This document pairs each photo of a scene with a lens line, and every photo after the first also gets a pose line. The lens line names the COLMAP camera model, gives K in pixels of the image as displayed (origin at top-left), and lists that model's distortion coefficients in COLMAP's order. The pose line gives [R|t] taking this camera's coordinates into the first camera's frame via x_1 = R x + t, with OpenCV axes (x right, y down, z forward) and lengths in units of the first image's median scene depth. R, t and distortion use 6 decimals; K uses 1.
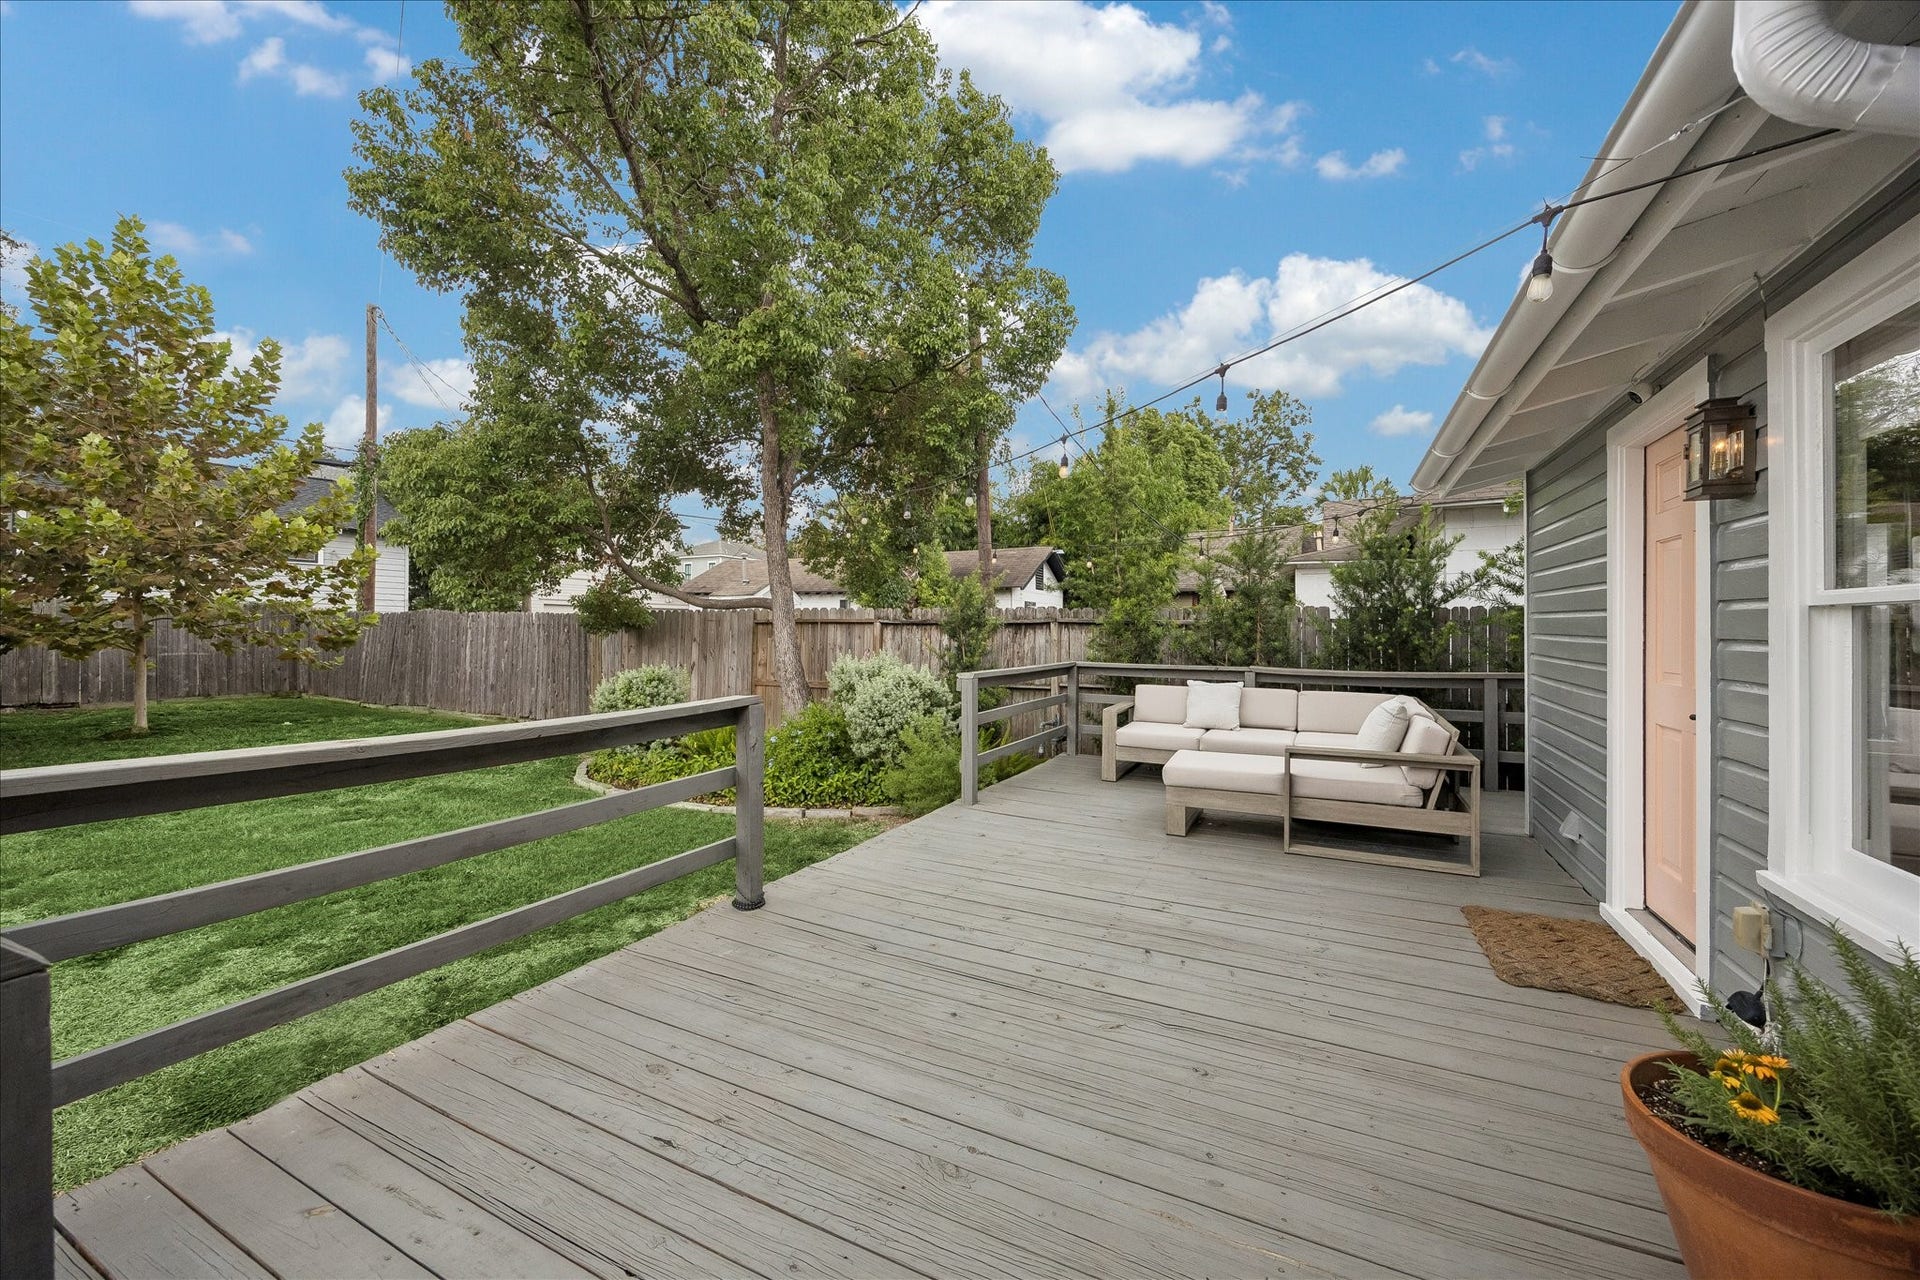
lens RADIAL K [[743.1, 0, 952.2], [0, 743.1, 631.5], [0, 0, 1]] dist [0.001590, 0.000013]
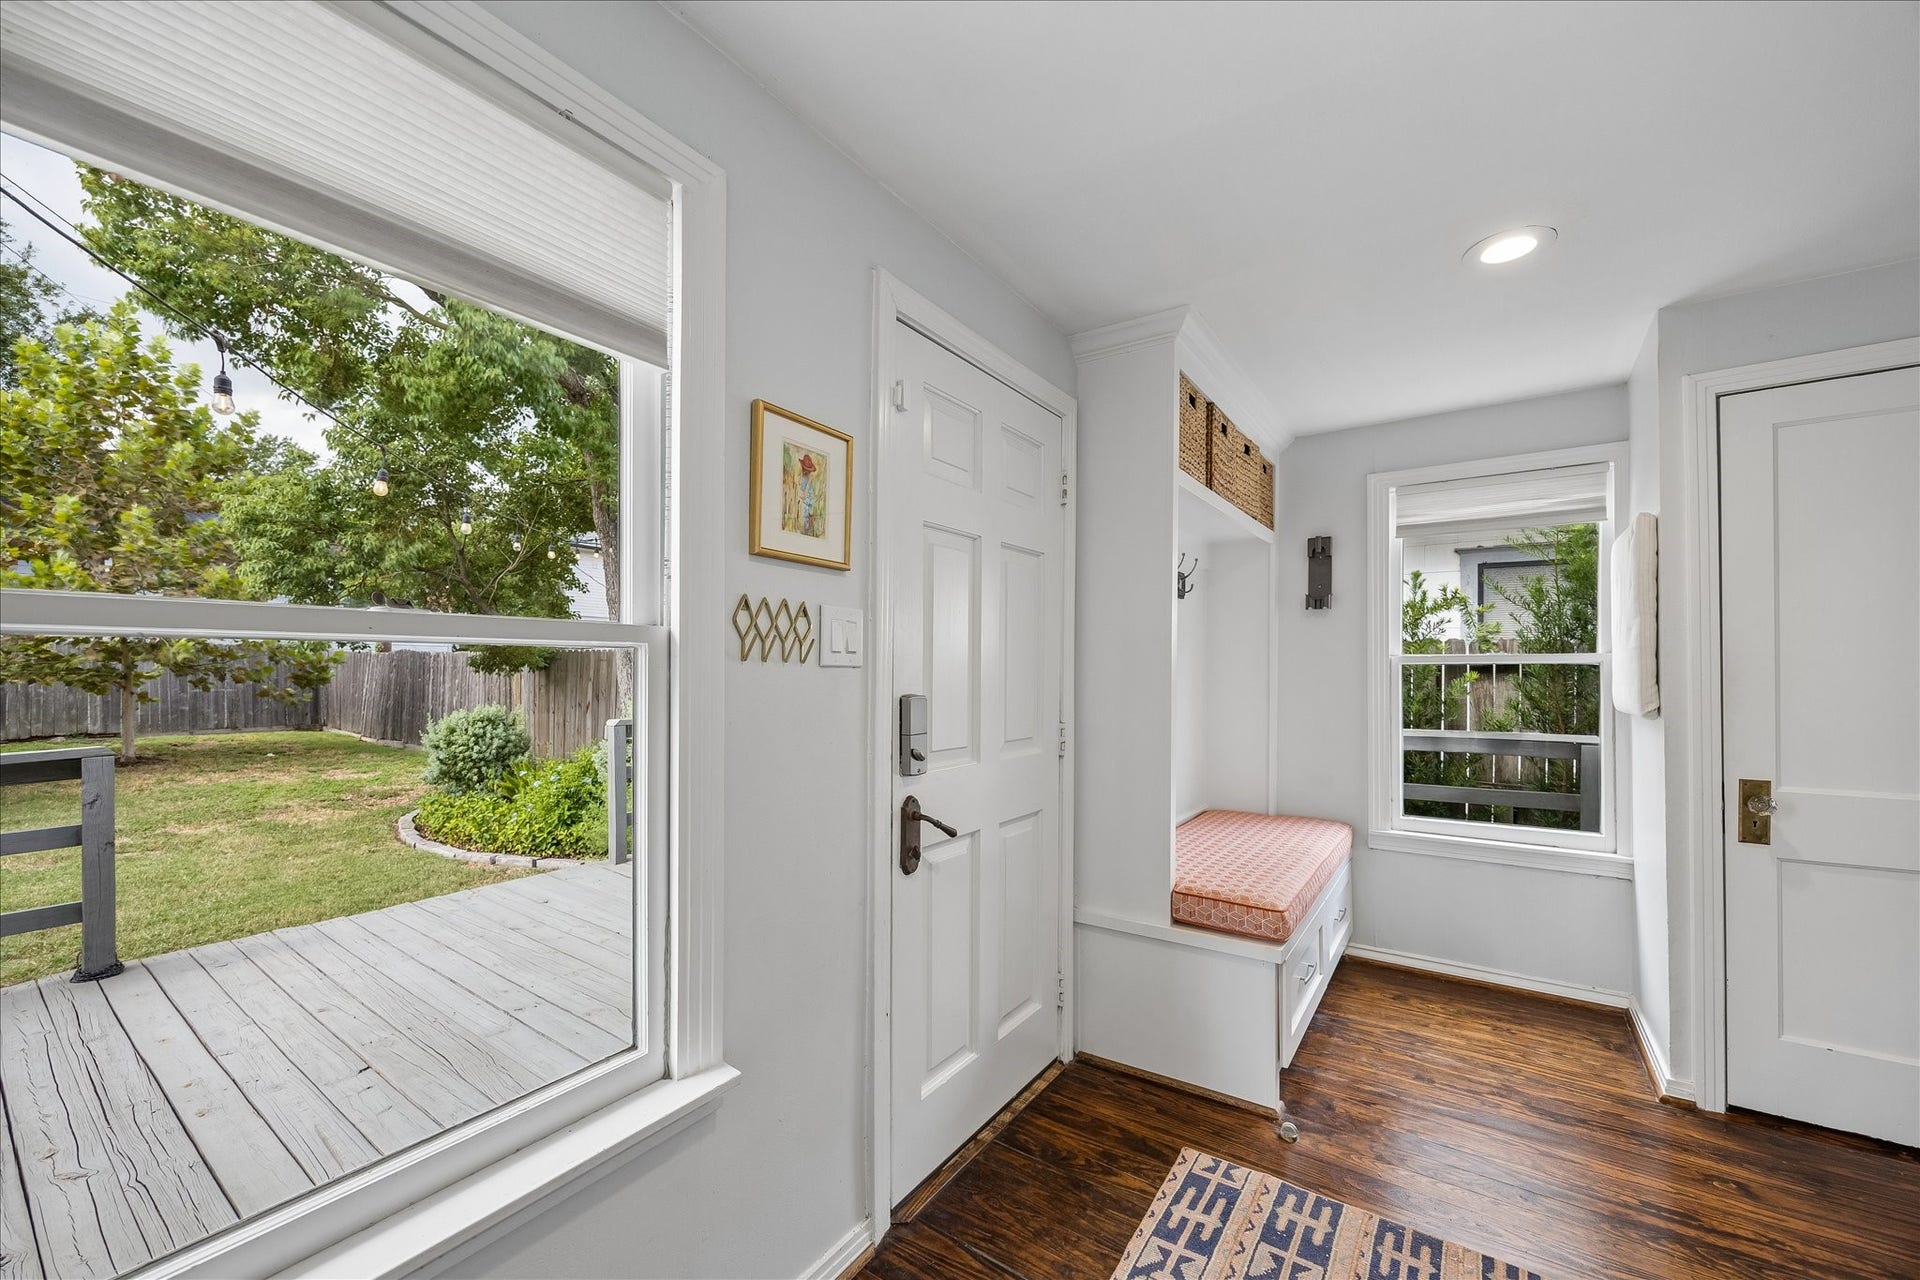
lens RADIAL K [[743.1, 0, 962.6], [0, 743.1, 651.0], [0, 0, 1]] dist [0.001590, 0.000013]
pose [[0.990124, -0.002167, -0.140176, 0.291703], [-0.001349, 0.999687, -0.024980, -0.002389], [0.140187, 0.024922, 0.989811, 0.077785]]
